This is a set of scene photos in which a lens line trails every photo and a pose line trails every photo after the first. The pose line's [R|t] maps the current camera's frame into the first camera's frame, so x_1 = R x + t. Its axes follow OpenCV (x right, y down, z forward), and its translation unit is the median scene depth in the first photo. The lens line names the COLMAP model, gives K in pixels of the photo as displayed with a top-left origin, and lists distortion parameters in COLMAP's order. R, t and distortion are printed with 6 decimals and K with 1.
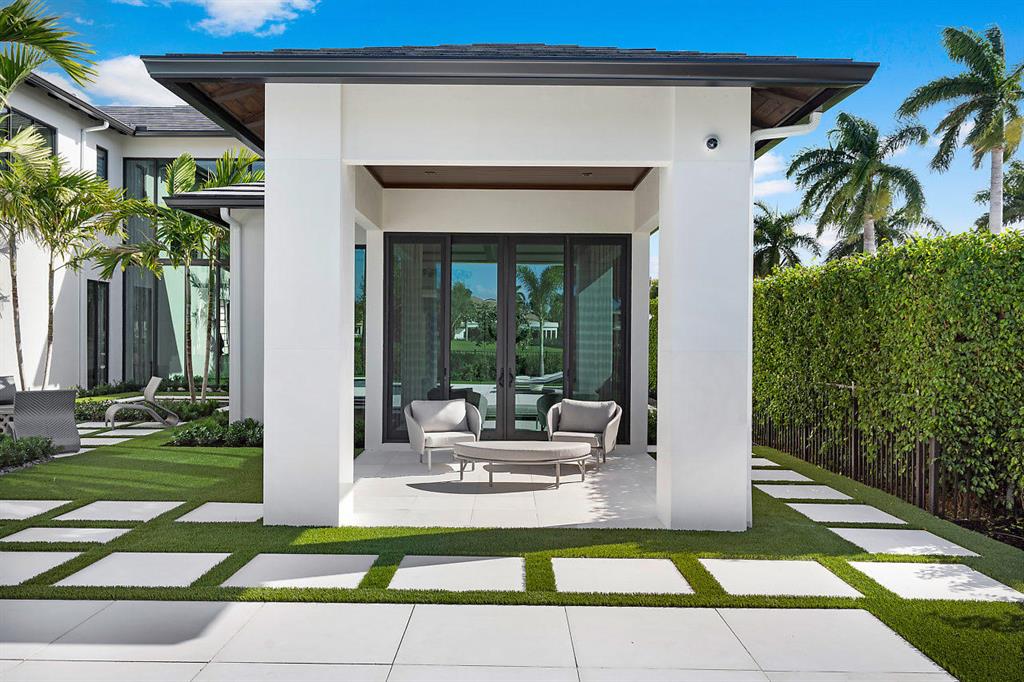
lens RADIAL K [[811.3, 0, 510.1], [0, 811.3, 341.0], [0, 0, 1]] dist [-0.006343, -0.002890]
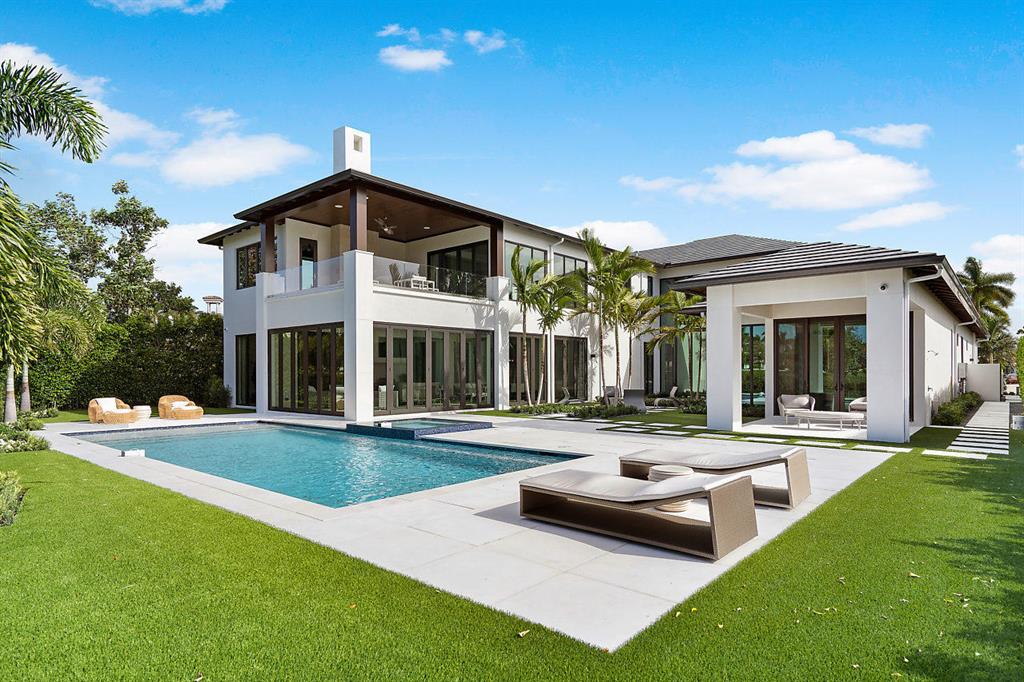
lens RADIAL K [[579.2, 0, 487.7], [0, 579.2, 372.4], [0, 0, 1]] dist [0.001066, -0.000286]
pose [[0.744013, -0.007857, -0.668119, 0.208682], [0.007673, 0.999965, -0.003214, 0.005548], [0.668121, -0.002736, 0.744048, -0.454701]]
